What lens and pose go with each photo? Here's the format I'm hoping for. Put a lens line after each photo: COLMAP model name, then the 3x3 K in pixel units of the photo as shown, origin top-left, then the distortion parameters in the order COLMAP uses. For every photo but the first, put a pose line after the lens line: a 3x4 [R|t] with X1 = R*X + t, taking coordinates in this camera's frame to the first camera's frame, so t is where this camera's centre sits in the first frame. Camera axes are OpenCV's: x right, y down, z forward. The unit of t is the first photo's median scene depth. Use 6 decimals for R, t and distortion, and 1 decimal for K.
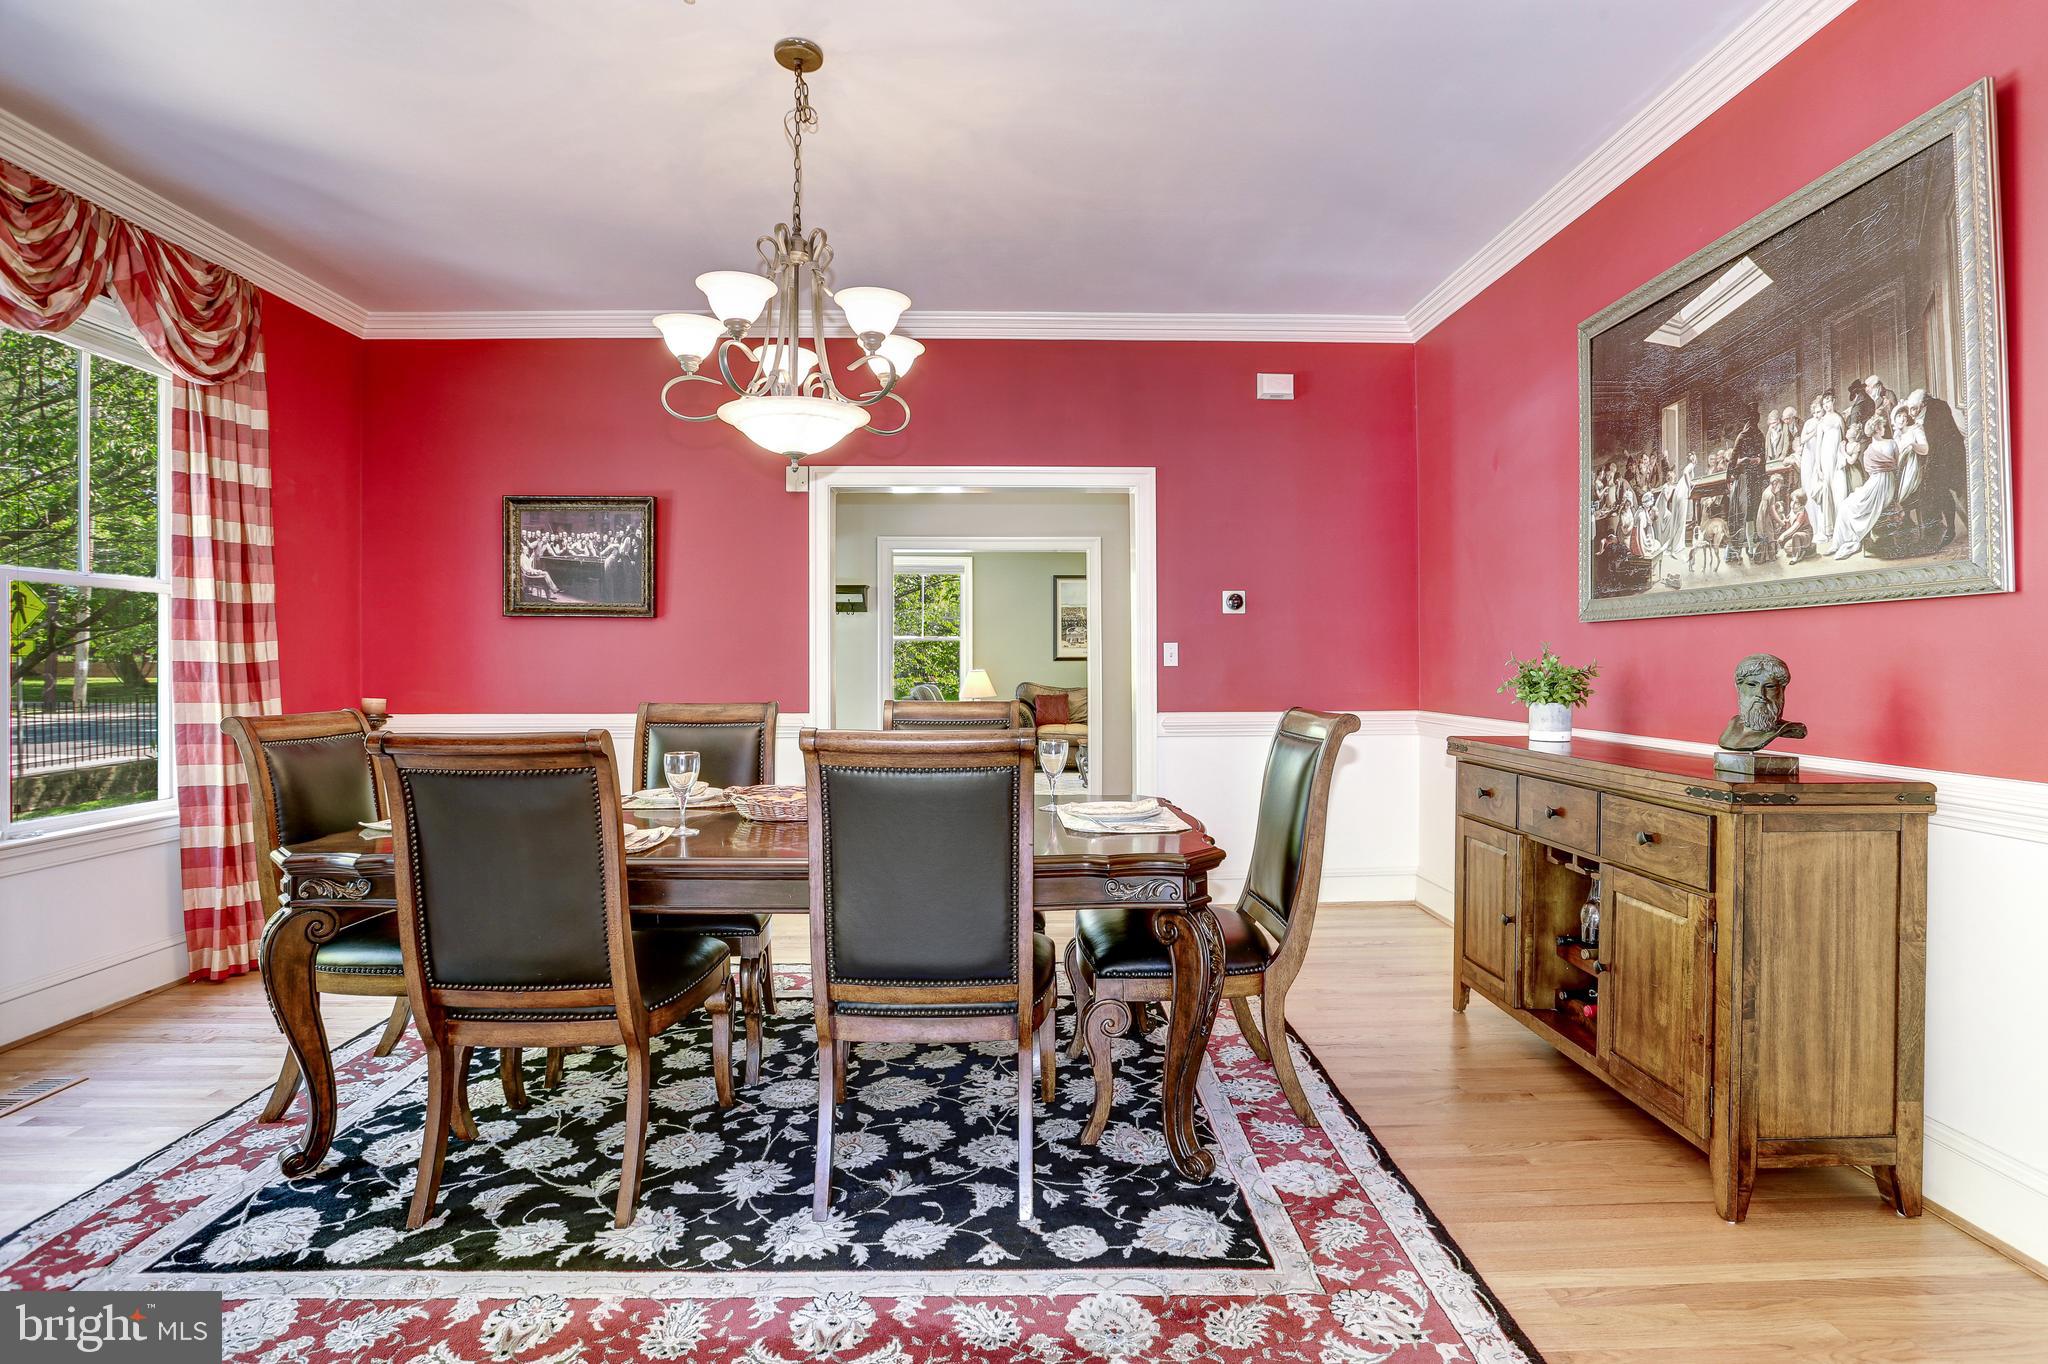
lens RADIAL K [[1000.3, 0, 1028.5], [0, 1000.3, 659.3], [0, 0, 1]] dist [-0.061184, 0.021155]
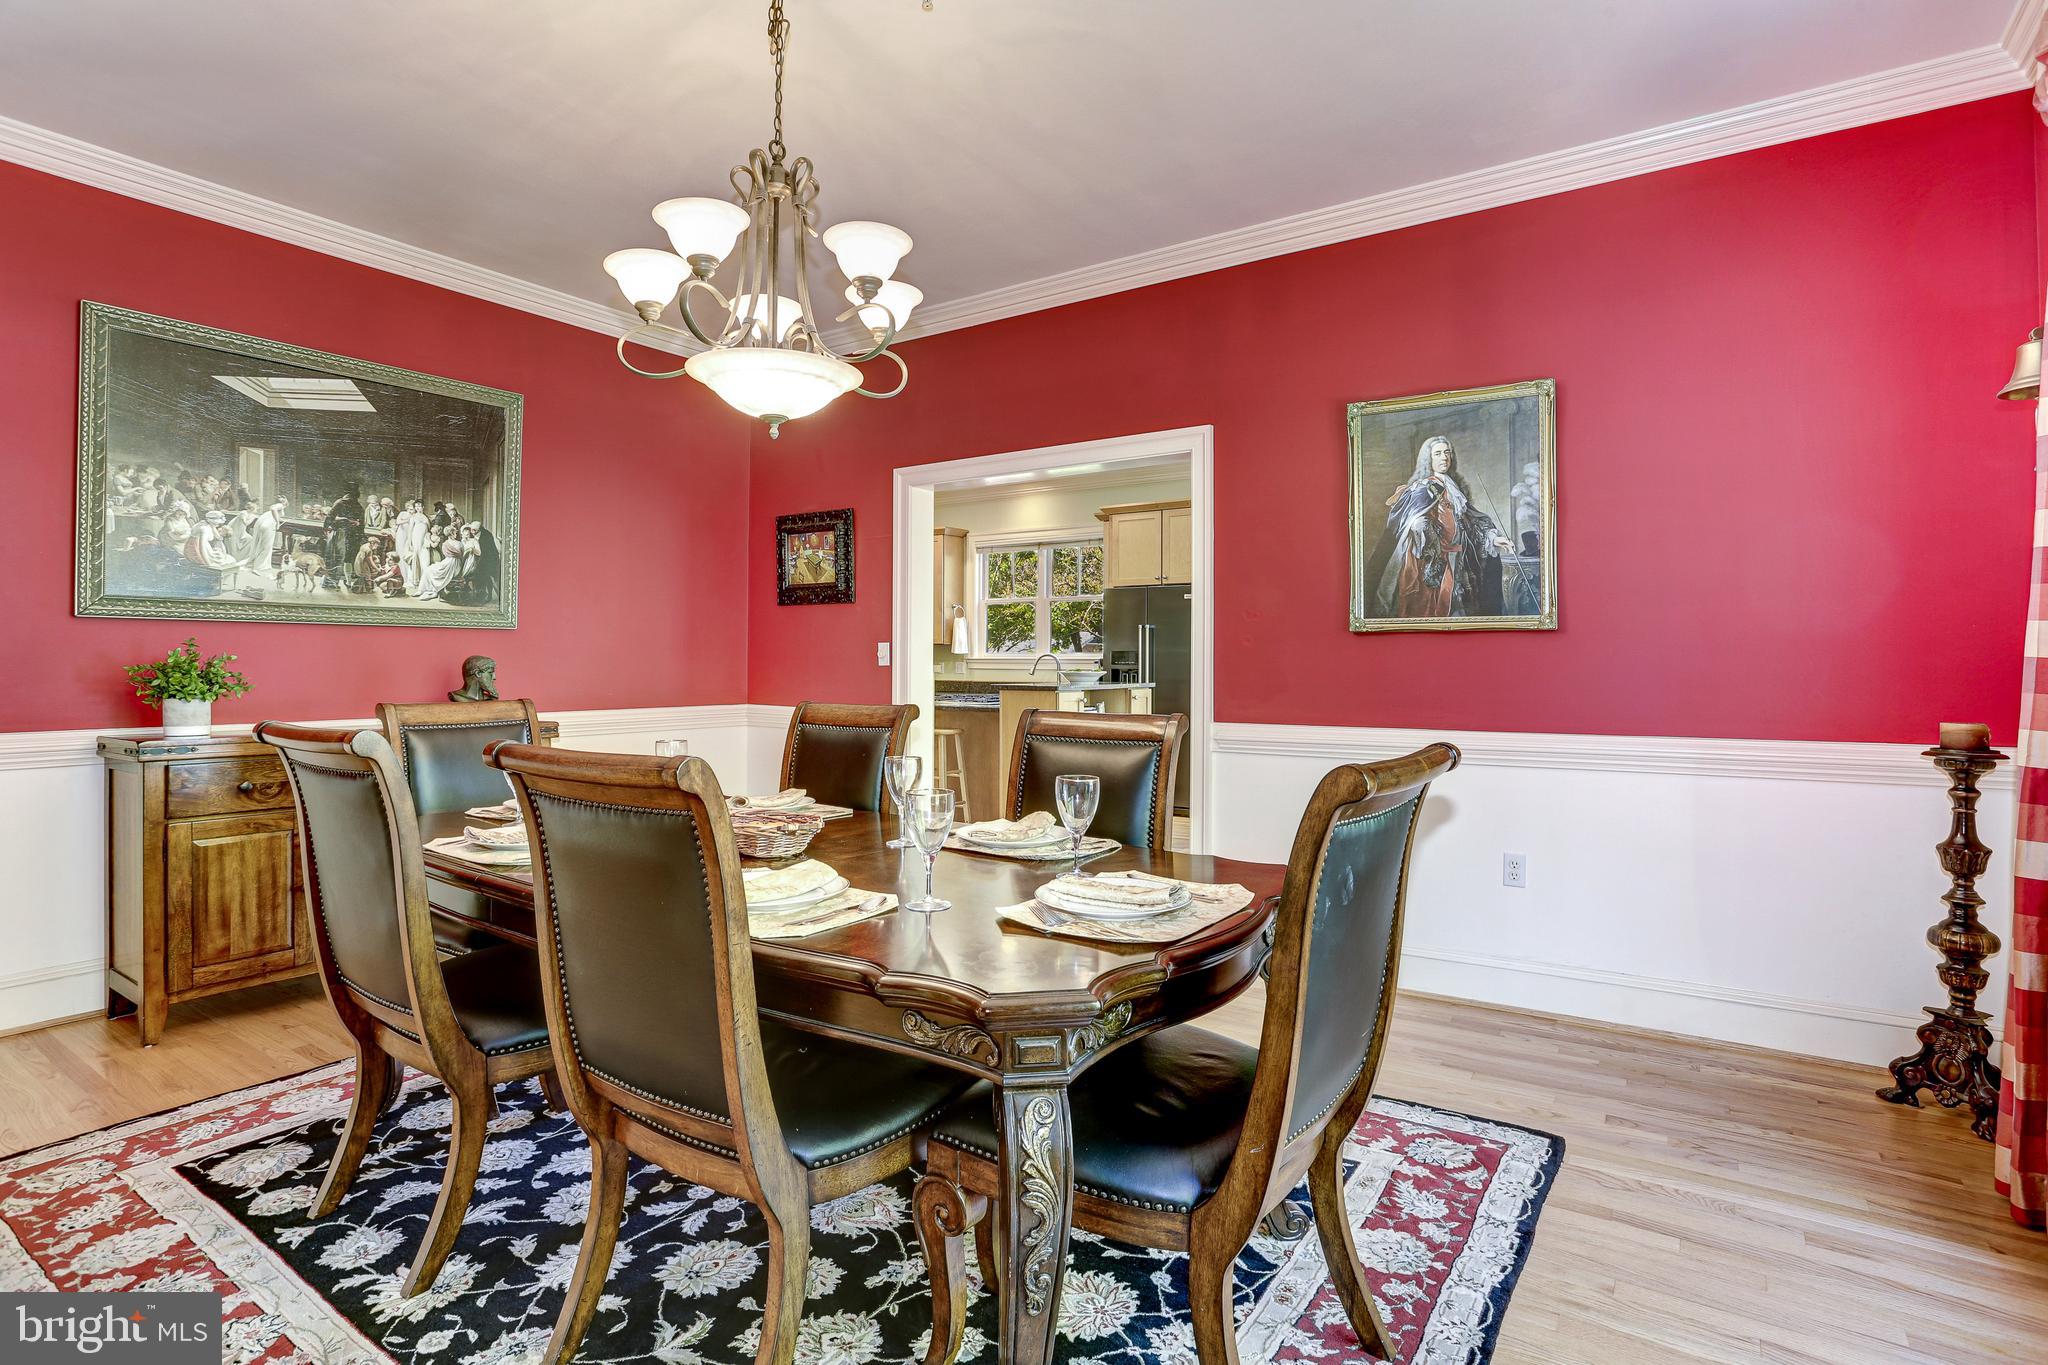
lens RADIAL K [[1000.3, 0, 1028.5], [0, 1000.3, 659.8], [0, 0, 1]] dist [-0.061184, 0.021155]
pose [[-0.813998, 0.002547, 0.580862, -0.910024], [-0.002131, 0.999971, -0.007372, 0.011374], [-0.580864, -0.007238, -0.813969, 1.556352]]
